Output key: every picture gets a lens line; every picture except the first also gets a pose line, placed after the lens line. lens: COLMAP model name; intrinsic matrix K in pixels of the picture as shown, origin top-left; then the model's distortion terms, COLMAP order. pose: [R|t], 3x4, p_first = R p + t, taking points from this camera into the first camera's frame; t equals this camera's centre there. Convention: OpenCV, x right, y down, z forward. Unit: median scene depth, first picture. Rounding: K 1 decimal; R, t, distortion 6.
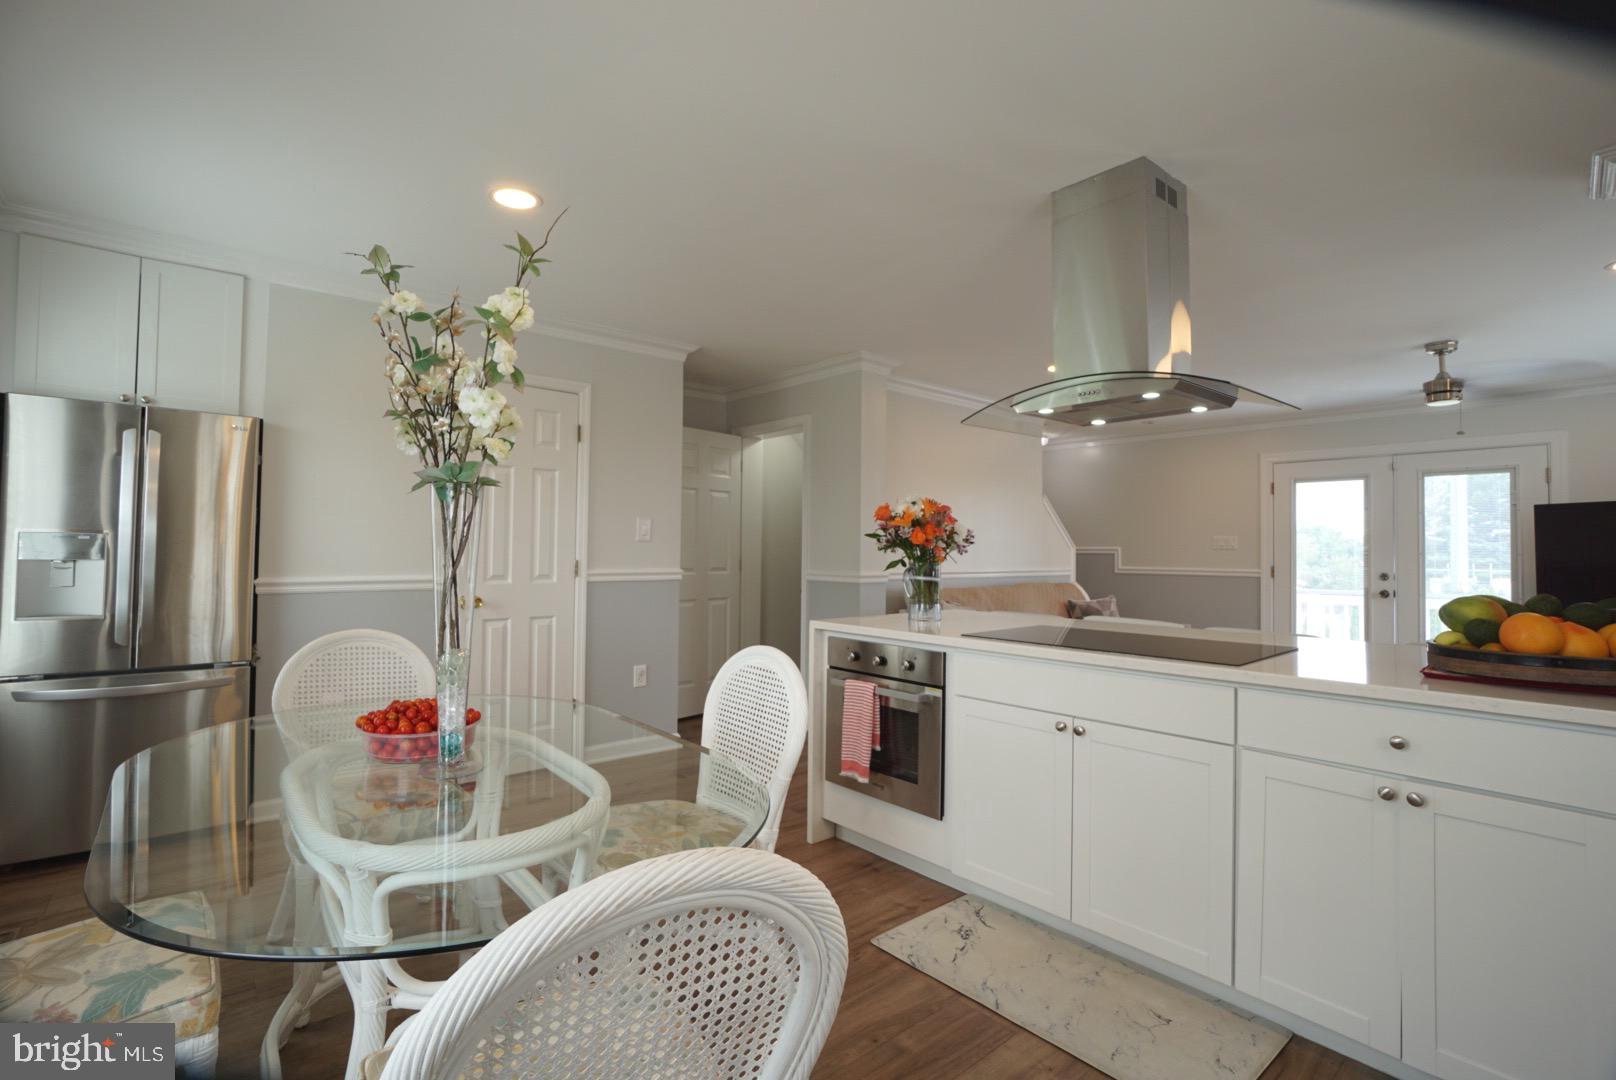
lens RADIAL K [[747.0, 0, 795.3], [0, 747.0, 531.6], [0, 0, 1]] dist [-0.060108, 0.024595]
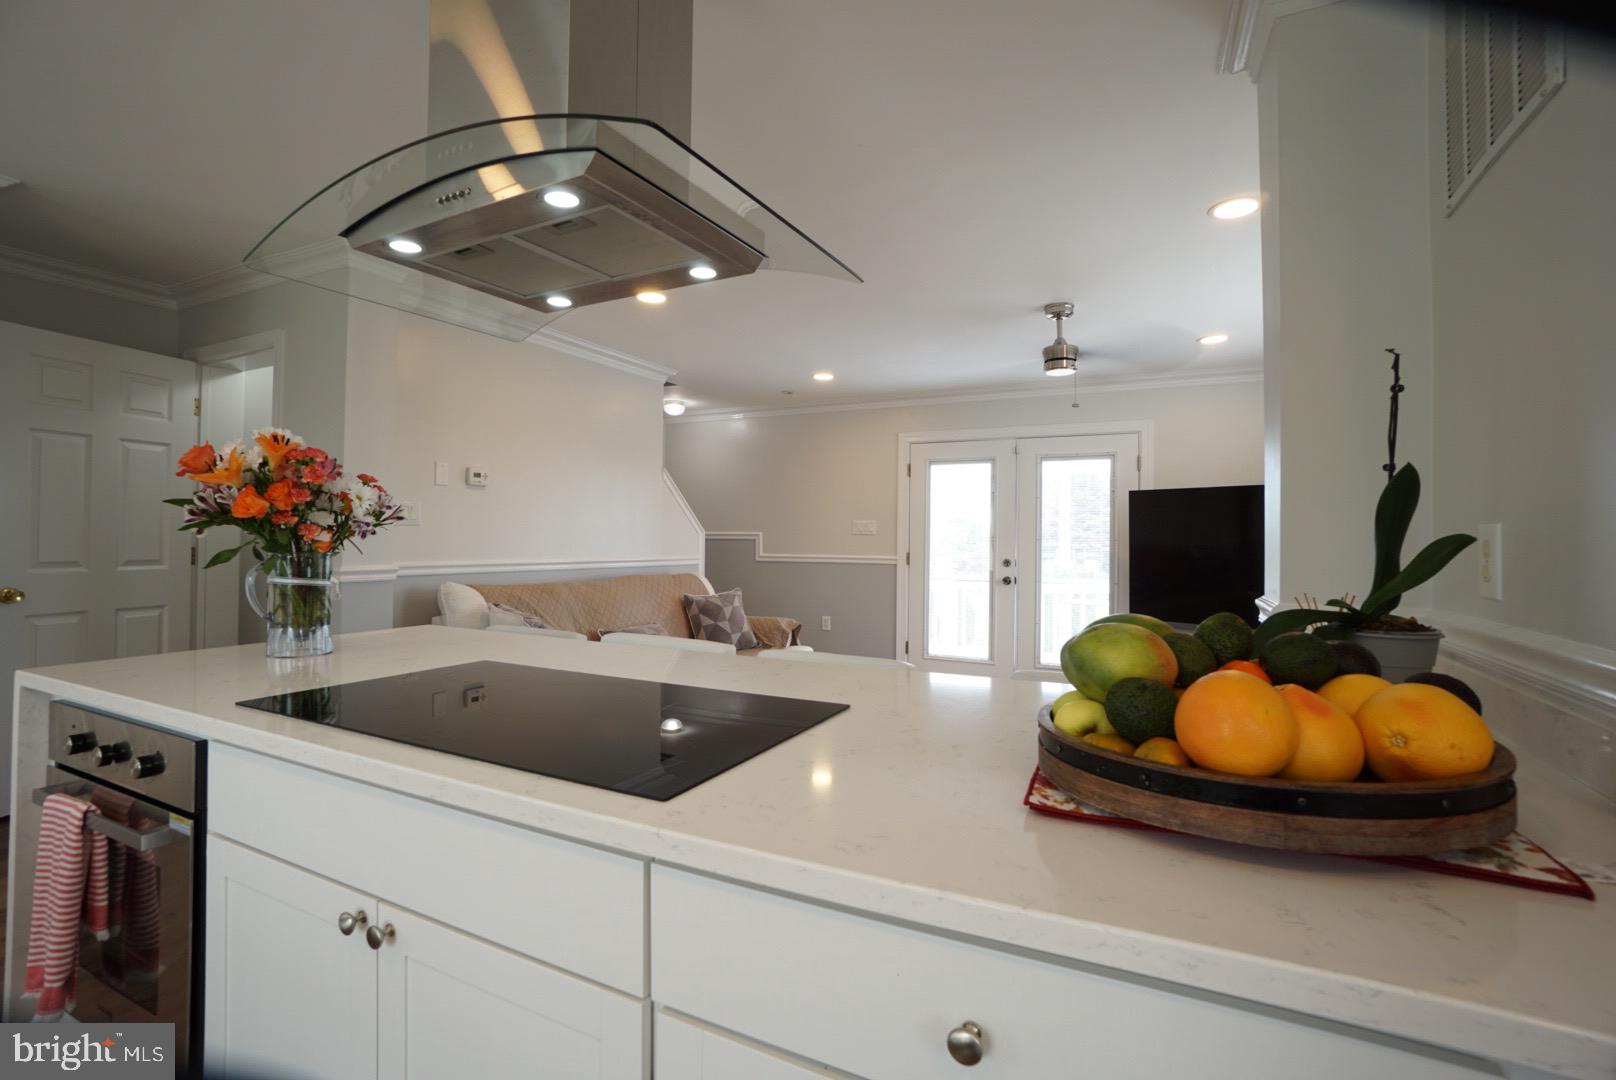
lens RADIAL K [[747.0, 0, 795.3], [0, 747.0, 531.6], [0, 0, 1]] dist [-0.060108, 0.024595]
pose [[0.923004, 0.003276, 0.384776, 0.235098], [-0.010113, 0.999825, 0.015747, 0.010259], [-0.384657, -0.018426, 0.922876, 0.268457]]
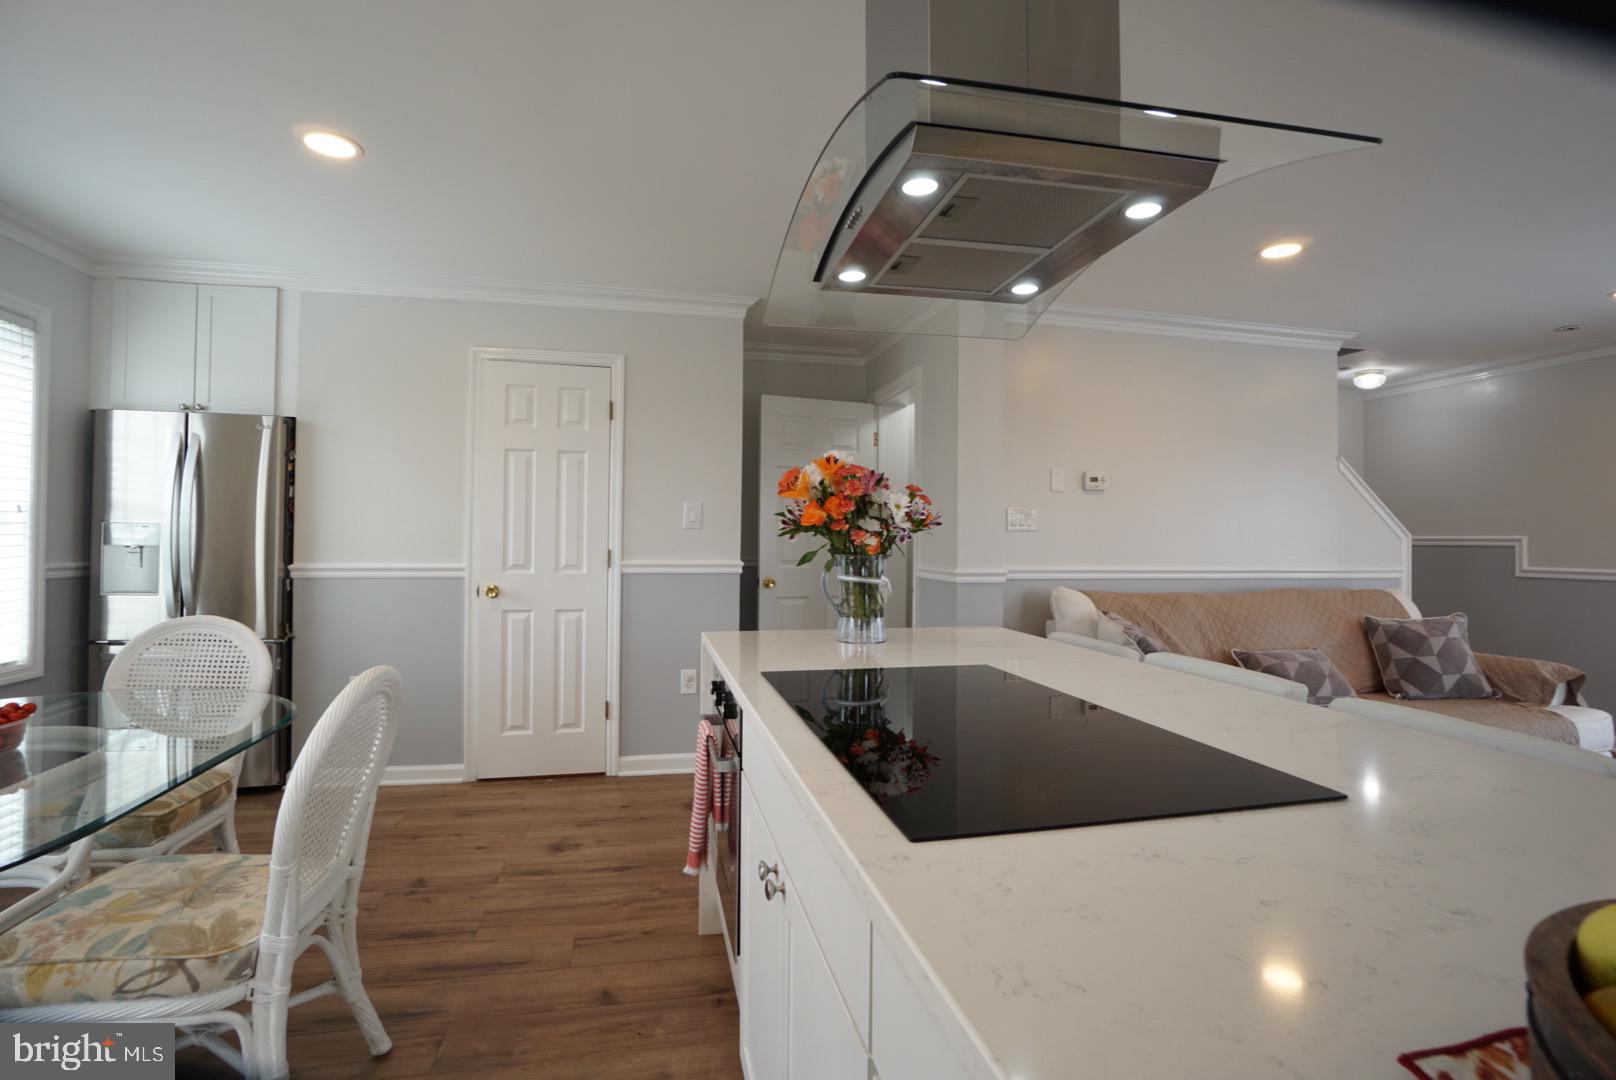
lens RADIAL K [[747.0, 0, 795.3], [0, 747.0, 531.6], [0, 0, 1]] dist [-0.060108, 0.024595]
pose [[0.879897, -0.005820, -0.475129, 0.335735], [0.010238, 0.999925, 0.006712, 0.012396], [0.475055, -0.010770, 0.879890, 0.299932]]
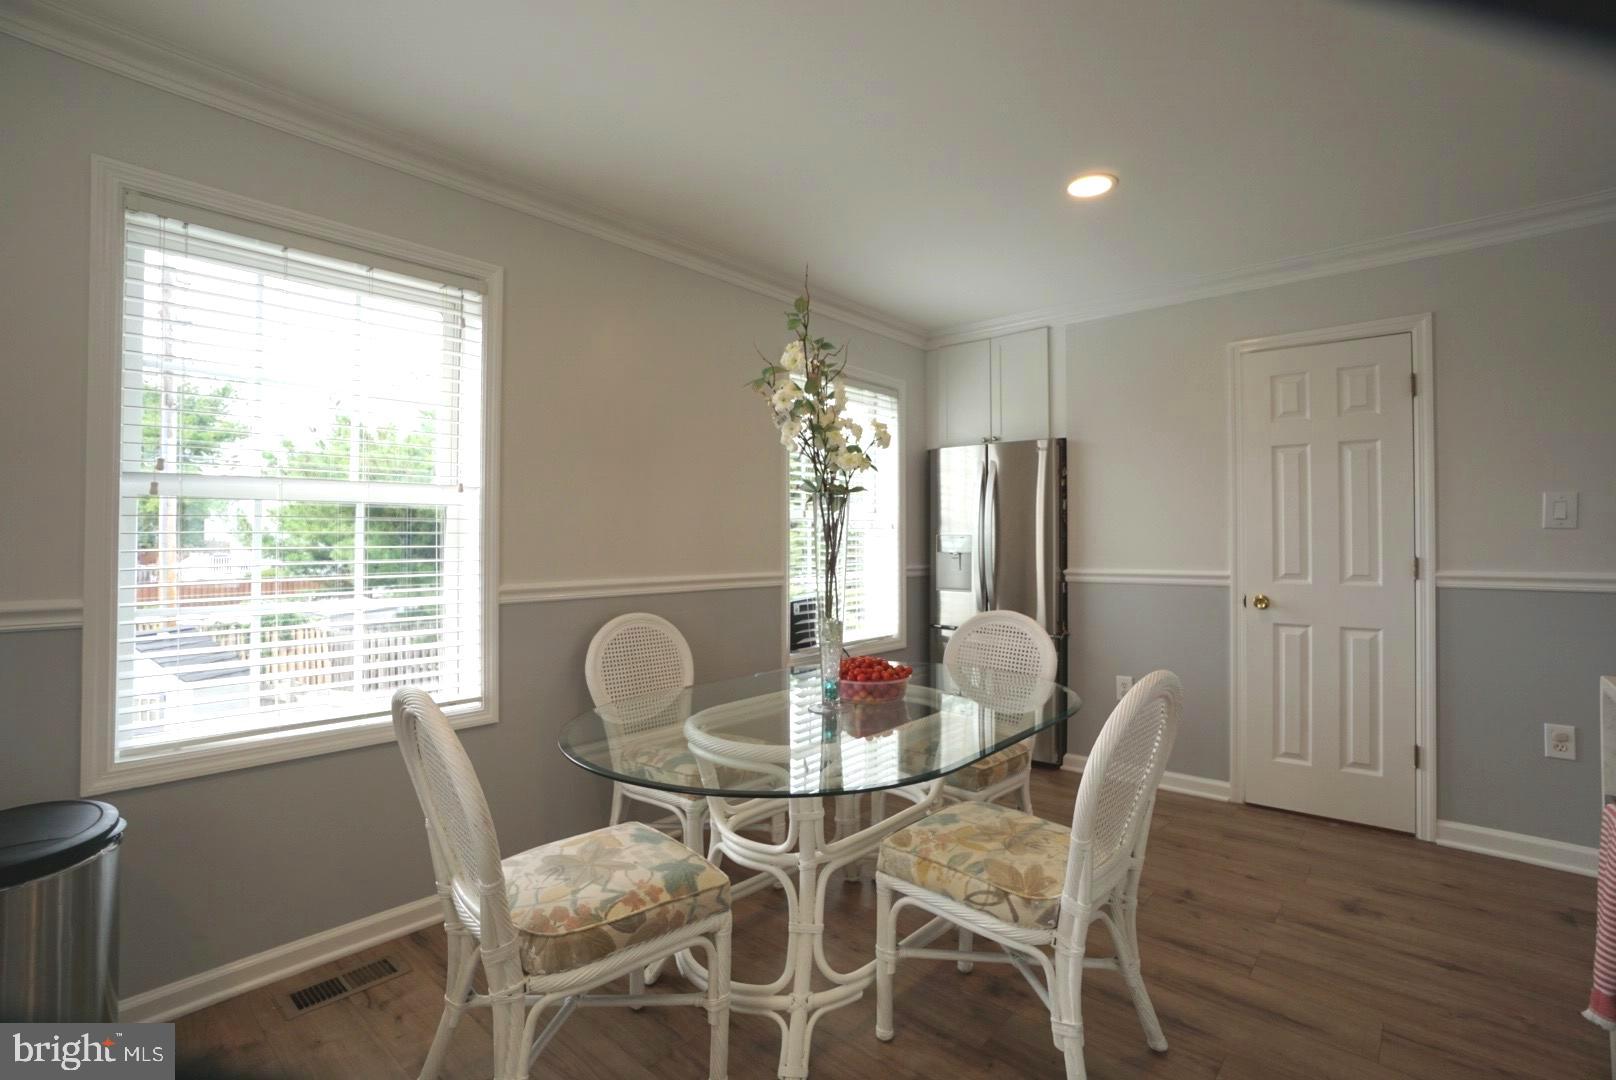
lens RADIAL K [[747.0, 0, 795.3], [0, 747.0, 531.6], [0, 0, 1]] dist [-0.060108, 0.024595]
pose [[0.136723, -0.024065, -0.990317, 0.327229], [0.025654, 0.999456, -0.020746, 0.012018], [0.990277, -0.022569, 0.137266, 0.288070]]
